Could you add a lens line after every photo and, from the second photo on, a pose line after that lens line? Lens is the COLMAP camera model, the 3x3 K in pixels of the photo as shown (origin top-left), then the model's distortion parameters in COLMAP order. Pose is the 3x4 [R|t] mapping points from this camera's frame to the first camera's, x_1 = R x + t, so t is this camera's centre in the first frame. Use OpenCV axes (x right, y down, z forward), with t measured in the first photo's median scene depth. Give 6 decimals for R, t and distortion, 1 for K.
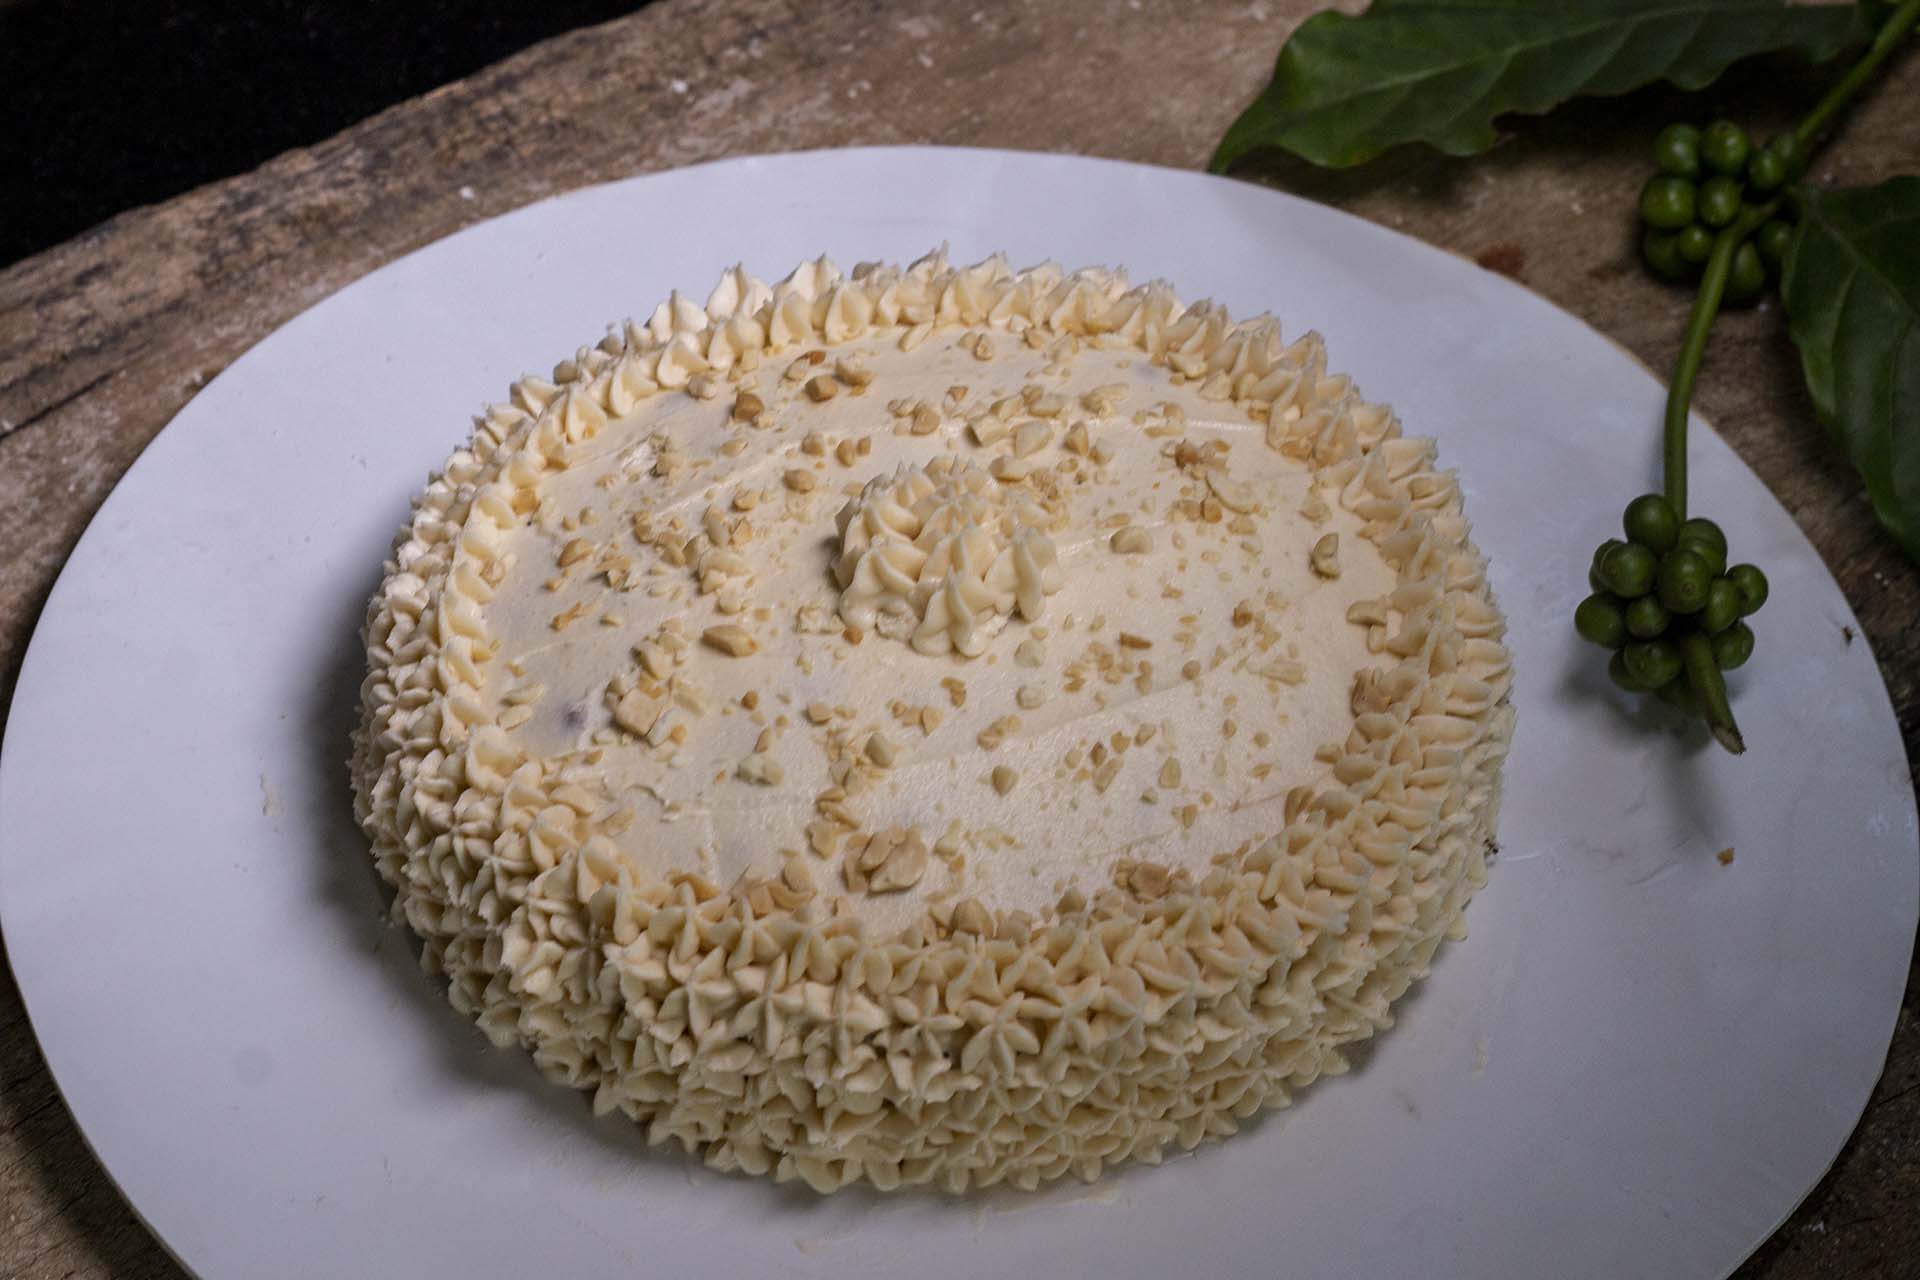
lens RADIAL K [[4877.0, 0, 960.0], [0, 4877.0, 640.0], [0, 0, 1]] dist [-0.113874, -0.322781]
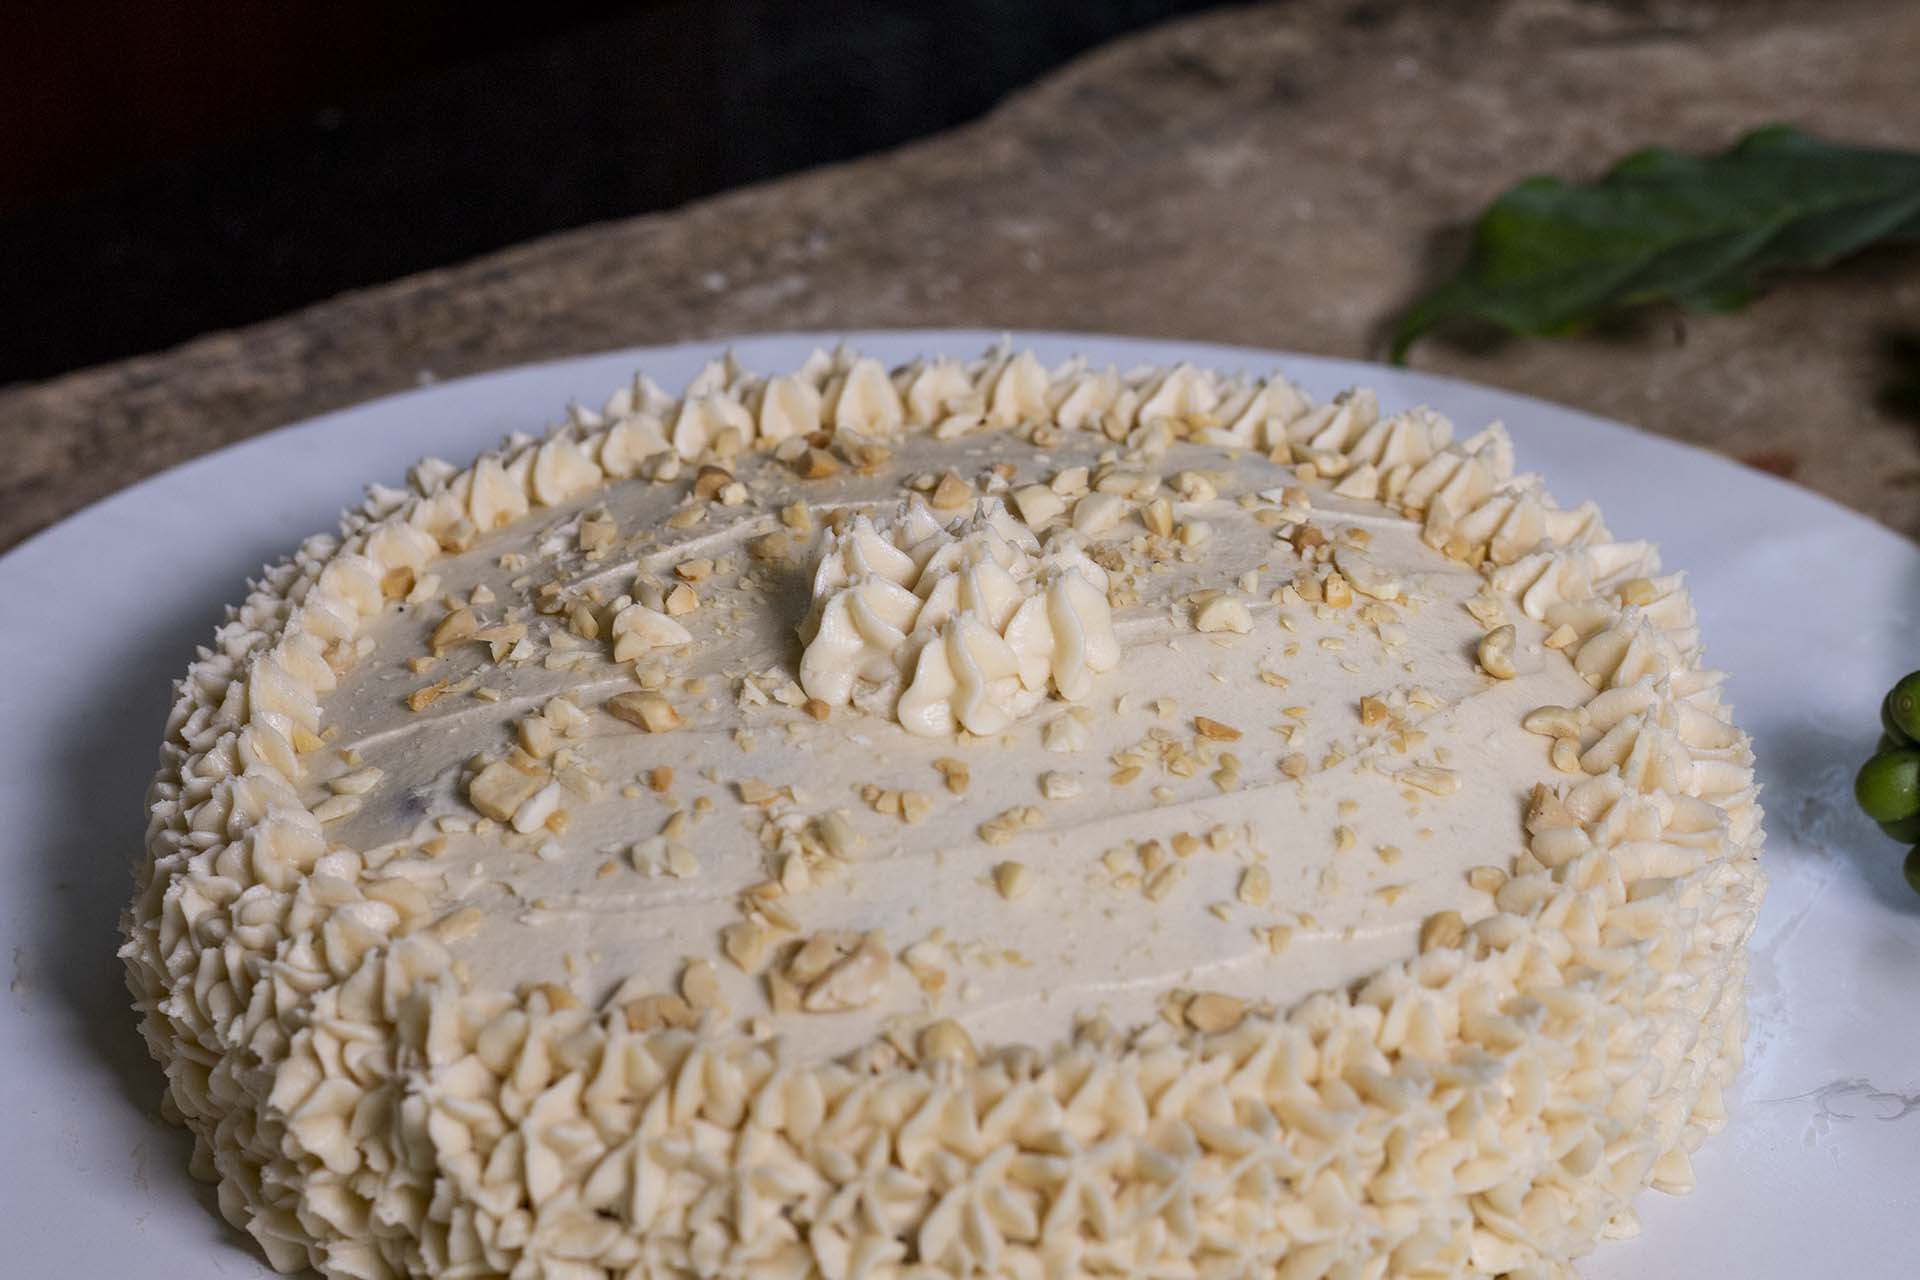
lens RADIAL K [[4877.0, 0, 960.0], [0, 4877.0, 640.0], [0, 0, 1]] dist [-0.113874, -0.322781]
pose [[0.996323, 0.013990, -0.084526, 0.058233], [-0.035234, 0.966195, -0.255394, 0.168100], [0.078096, 0.257433, 0.963135, 0.313017]]
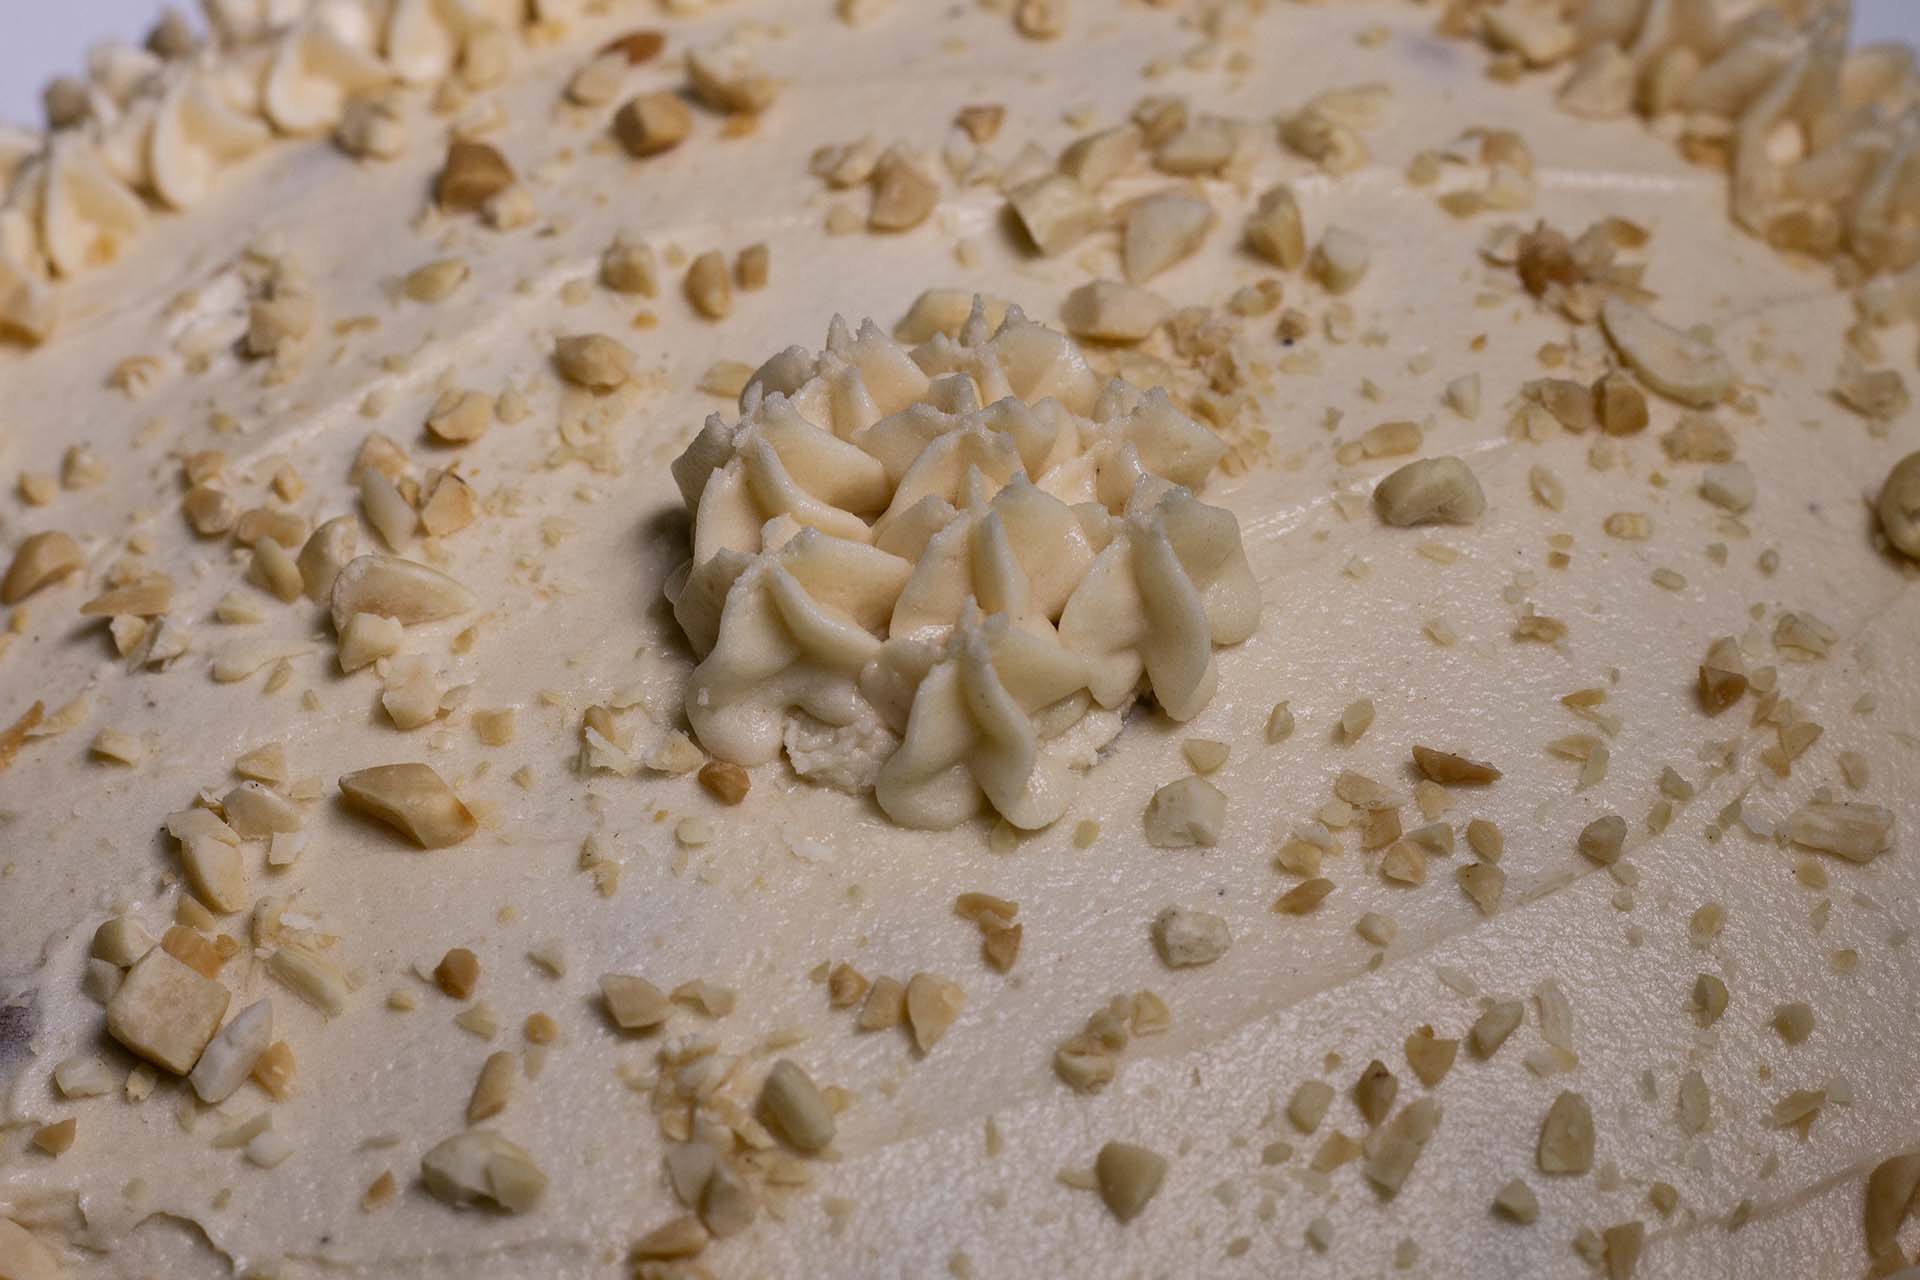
lens RADIAL K [[4877.0, 0, 960.0], [0, 4877.0, 640.0], [0, 0, 1]] dist [-0.113874, -0.322781]
pose [[0.999219, -0.034000, -0.020125, 0.004849], [0.035534, 0.996034, 0.081567, -0.042516], [0.017272, -0.082219, 0.996465, 0.610720]]
